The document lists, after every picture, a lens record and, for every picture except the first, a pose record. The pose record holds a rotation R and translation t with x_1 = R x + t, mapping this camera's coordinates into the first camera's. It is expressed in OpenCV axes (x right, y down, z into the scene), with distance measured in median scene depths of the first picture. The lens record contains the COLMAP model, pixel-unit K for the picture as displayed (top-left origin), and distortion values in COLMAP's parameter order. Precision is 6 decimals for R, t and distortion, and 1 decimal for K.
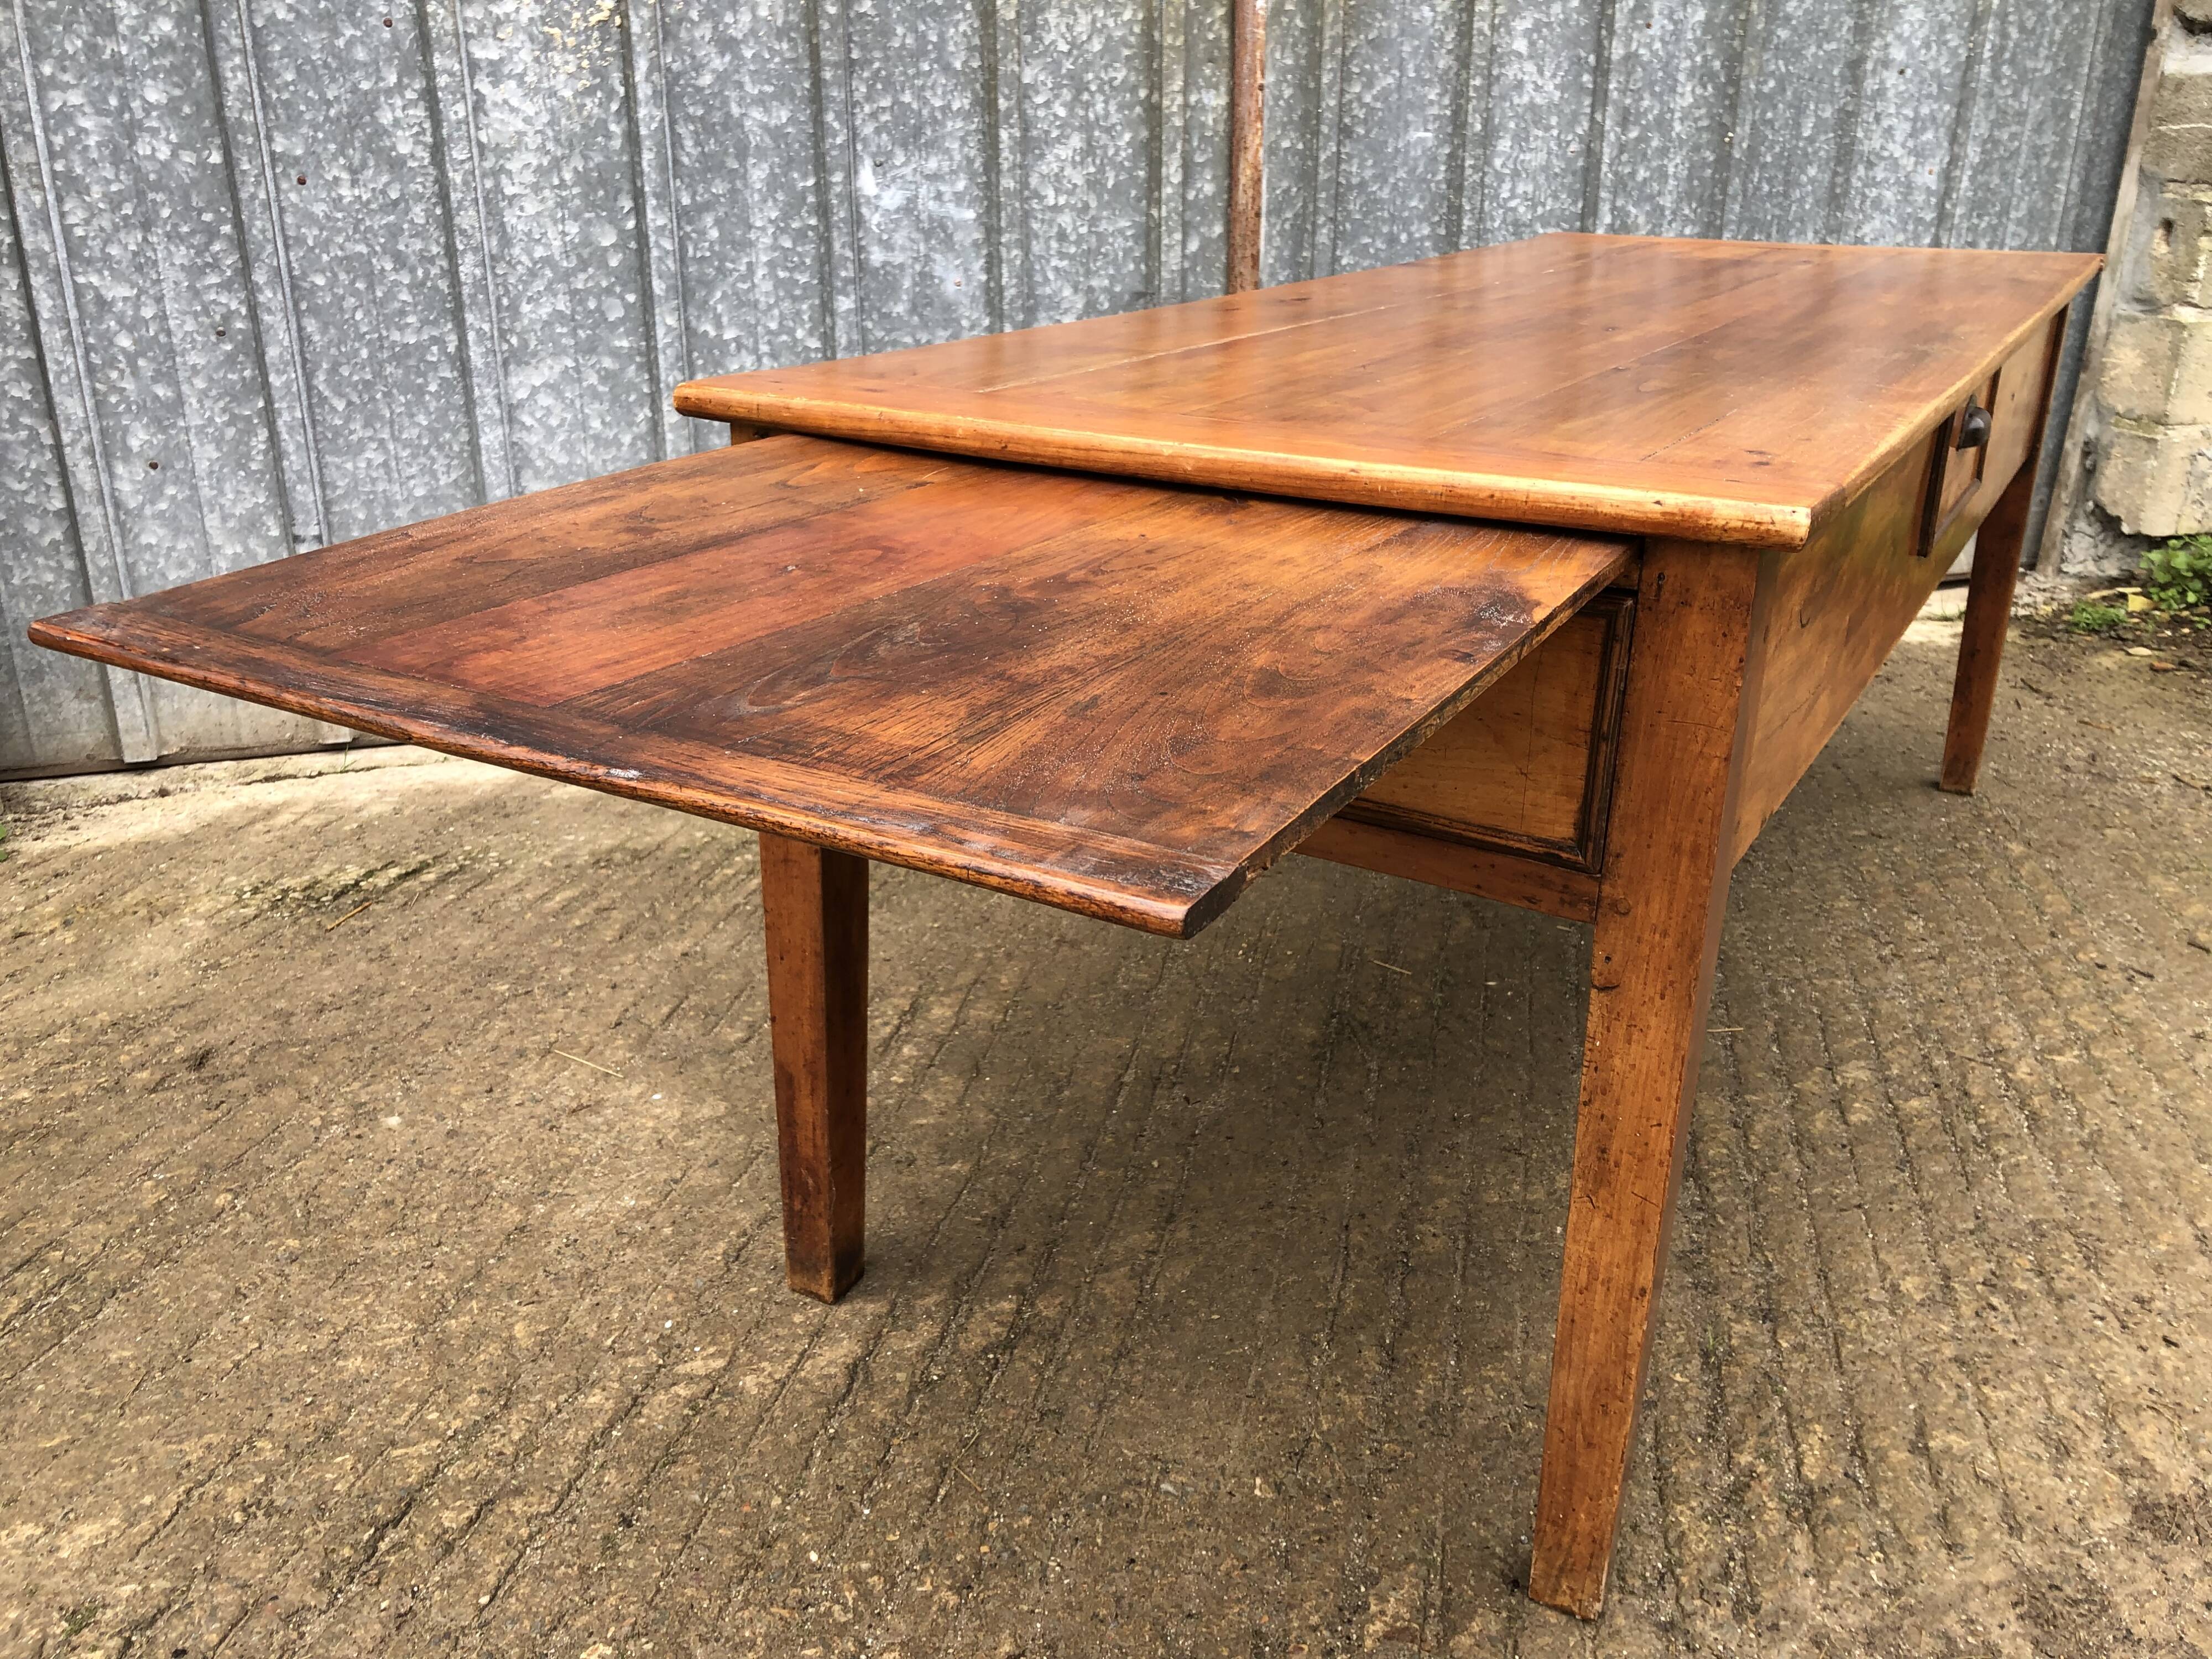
lens RADIAL K [[1829.8, 0, 1095.6], [0, 1829.8, 810.1], [0, 0, 1]] dist [-0.007895, 0.053870]
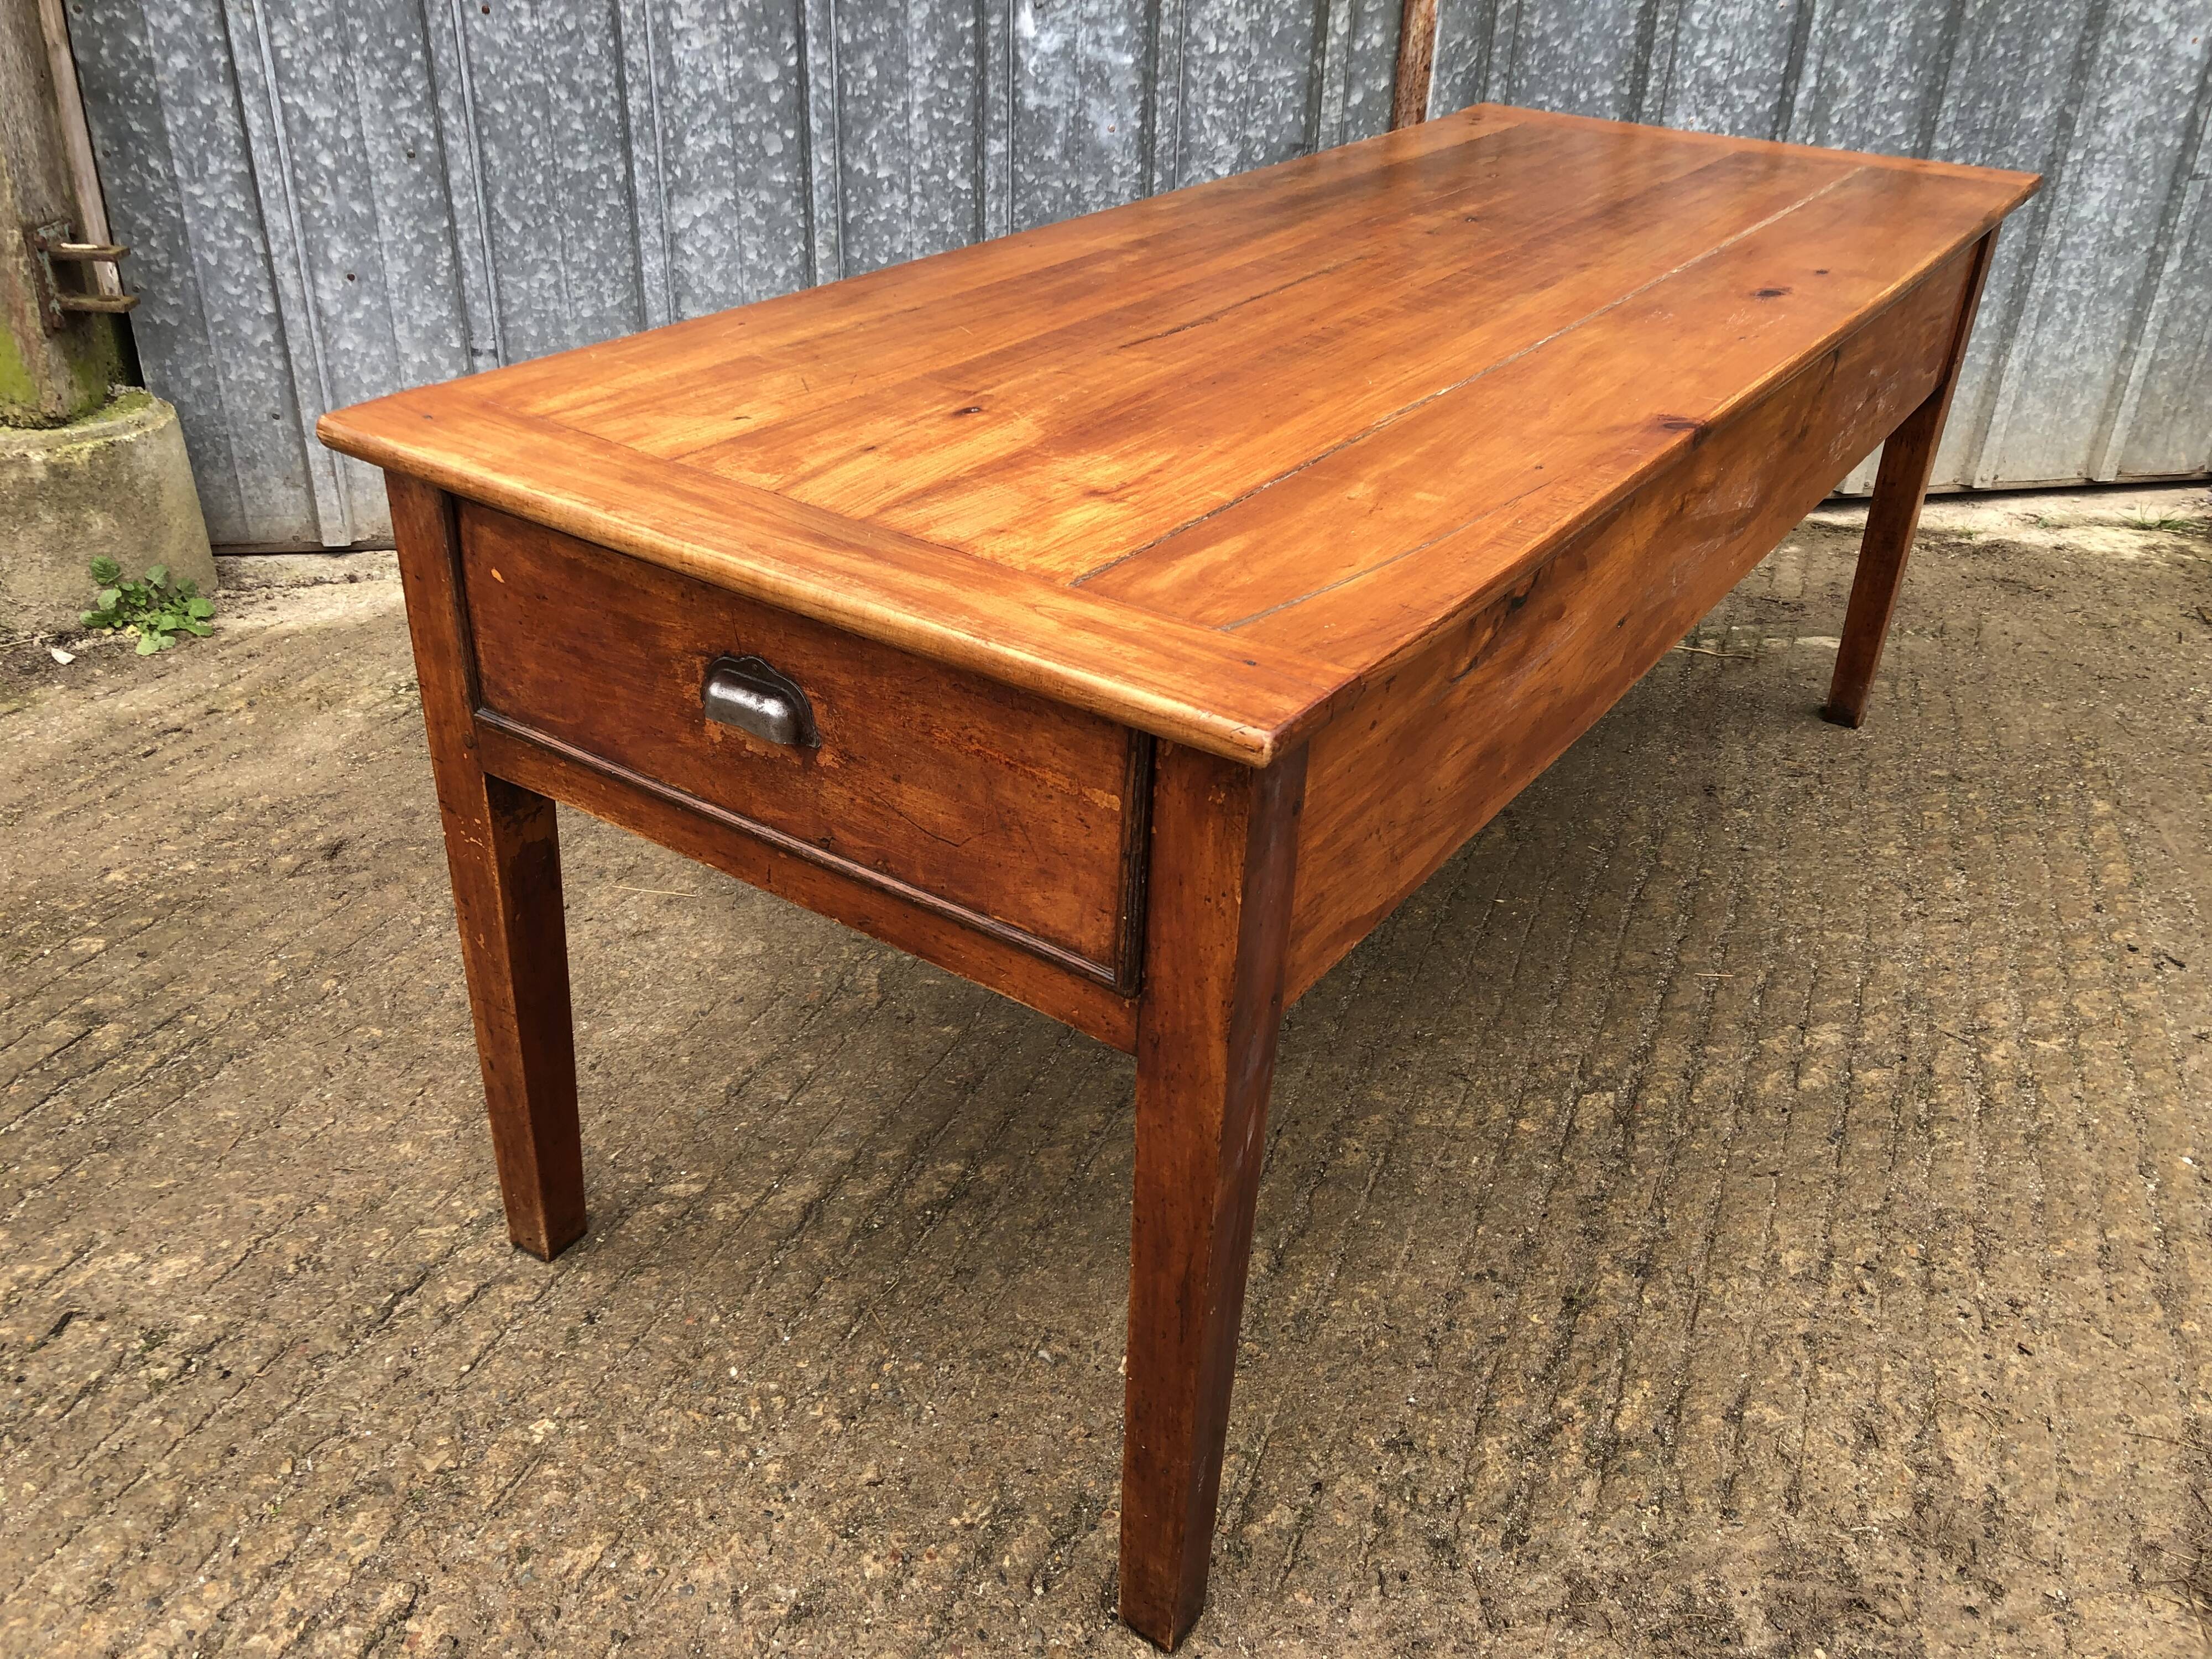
lens RADIAL K [[1820.8, 0, 1089.6], [0, 1820.8, 811.6], [0, 0, 1]] dist [-0.015228, 0.067156]
pose [[0.985554, 0.104951, -0.132921, 0.088309], [-0.085386, 0.985712, 0.145196, -0.064624], [0.146260, -0.131749, 0.980434, -0.033802]]
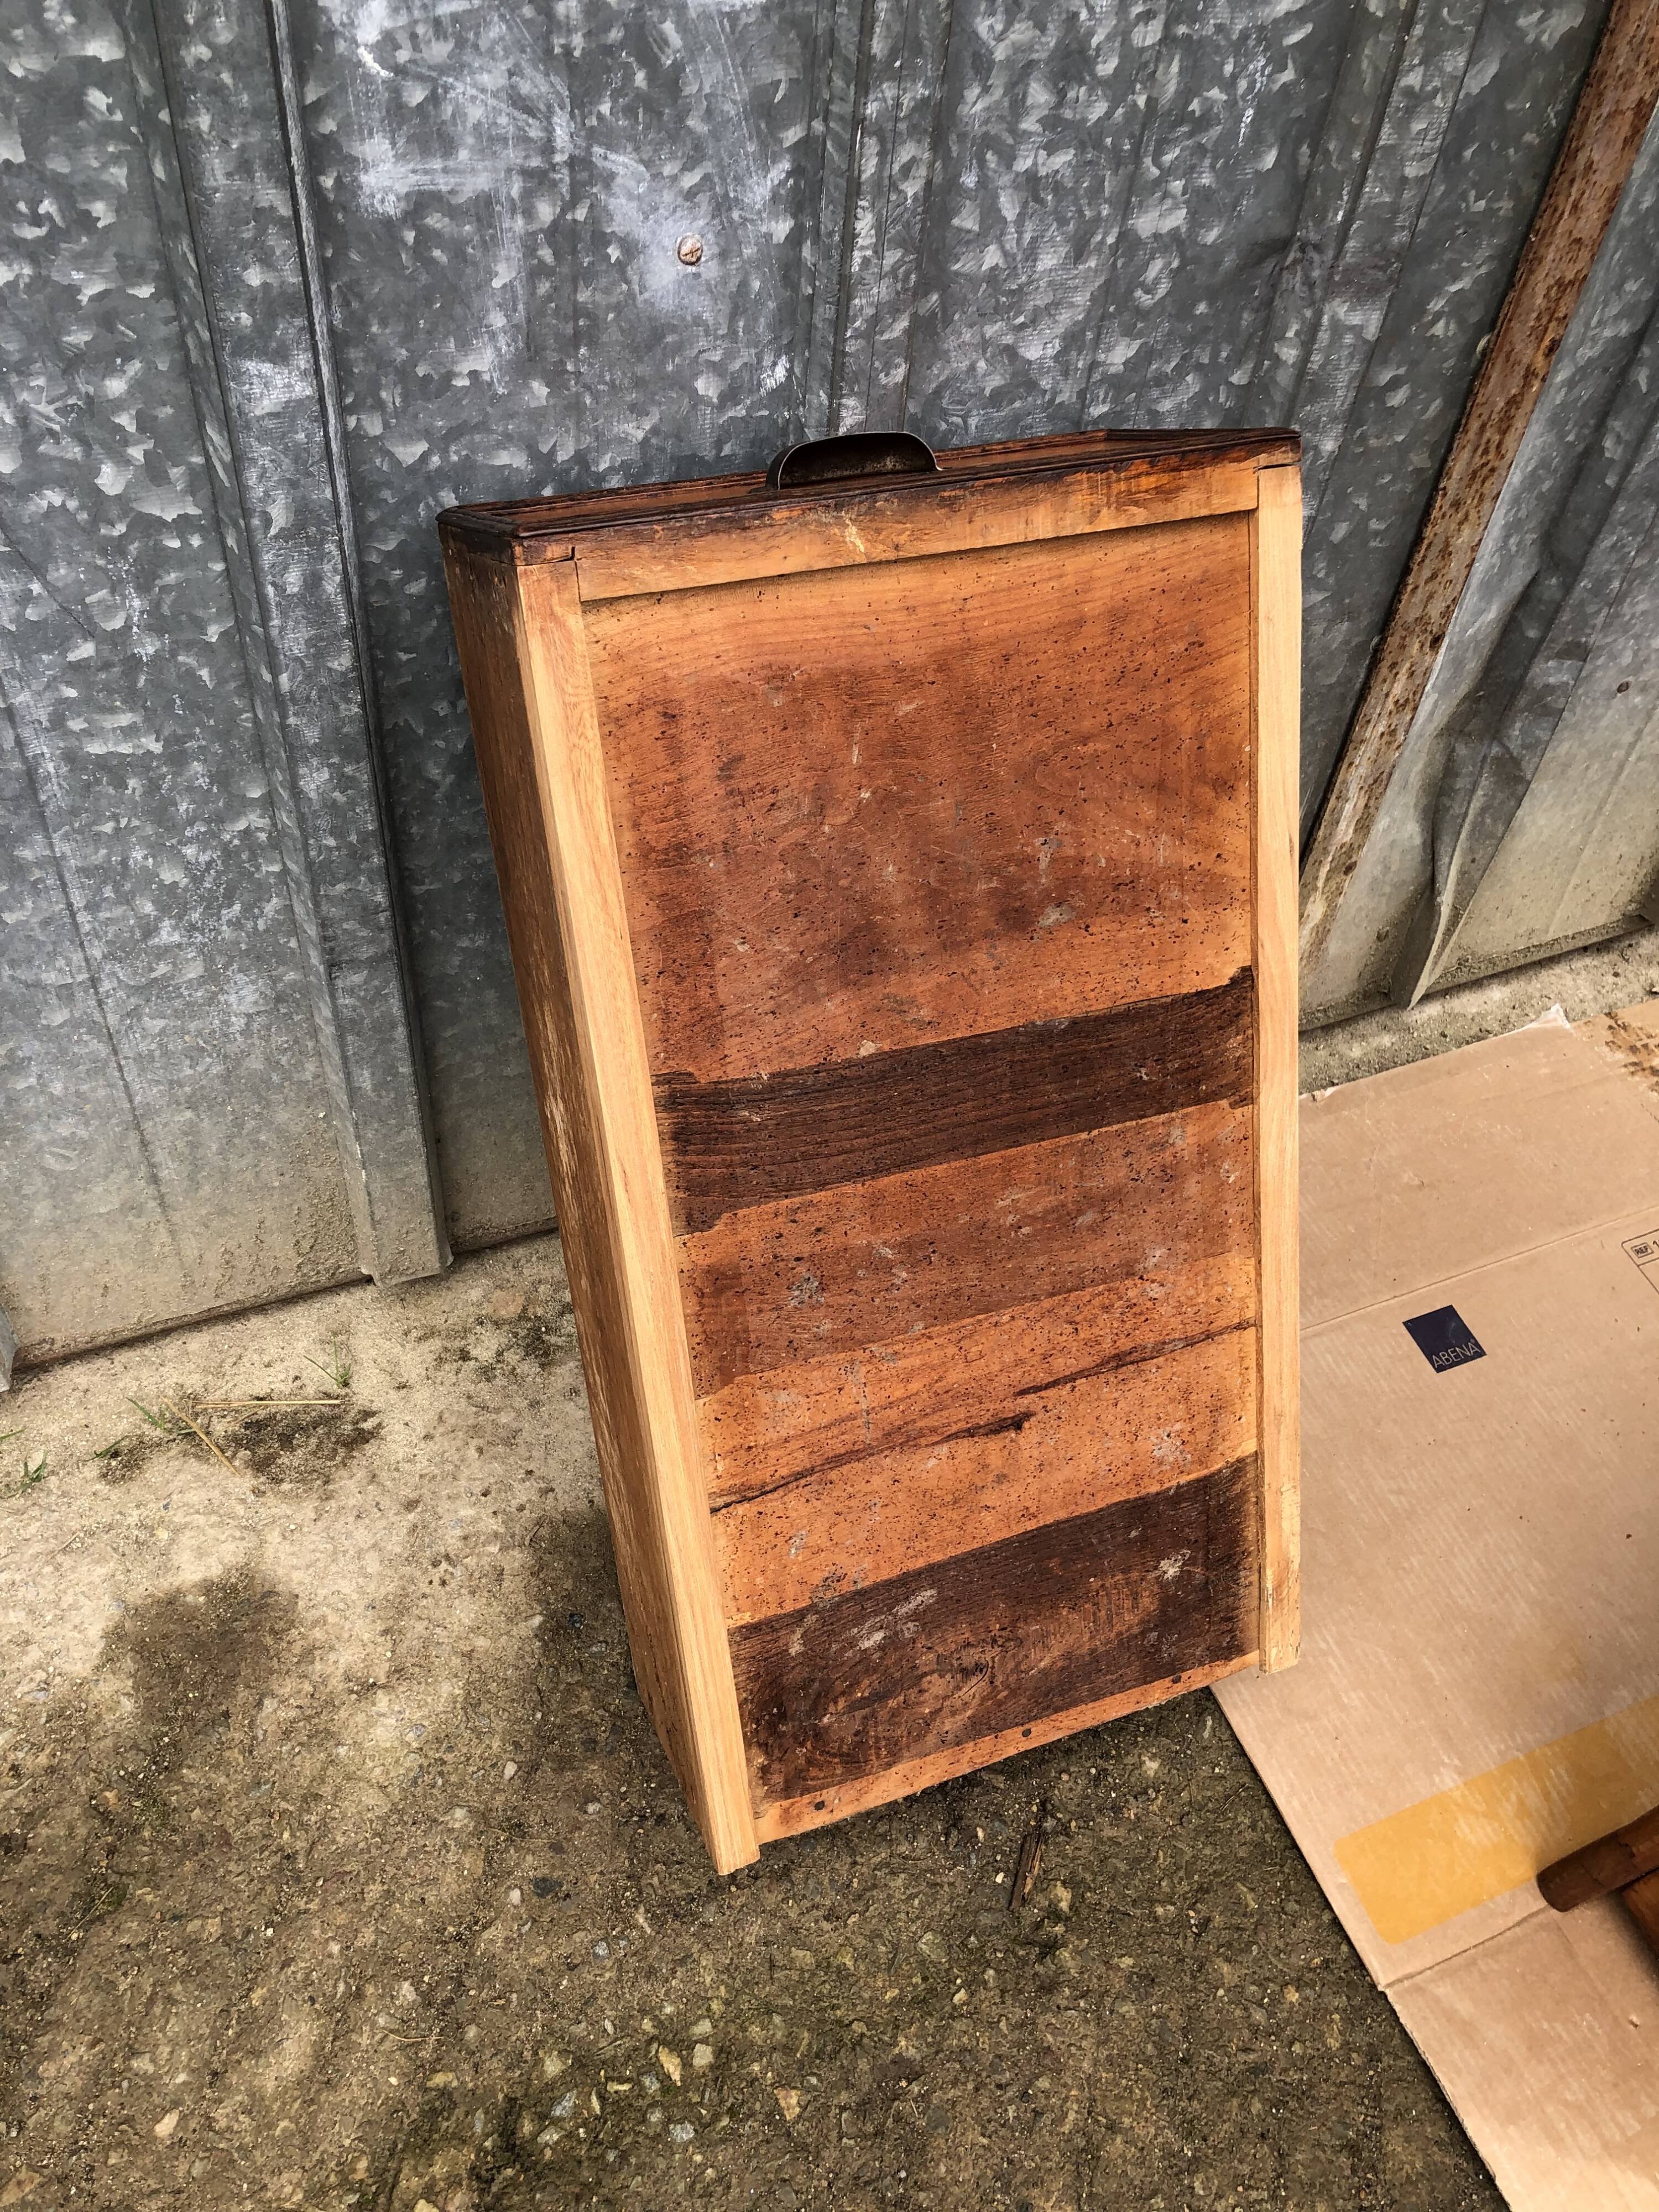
lens RADIAL K [[1859.1, 0, 829.8], [0, 1859.1, 1122.6], [0, 0, 1]] dist [0.018728, 0.005763]
pose [[0.994024, 0.018731, 0.107538, -0.085019], [-0.070180, 0.864230, 0.498179, -0.328084], [-0.083606, -0.502749, 0.860380, 0.714284]]
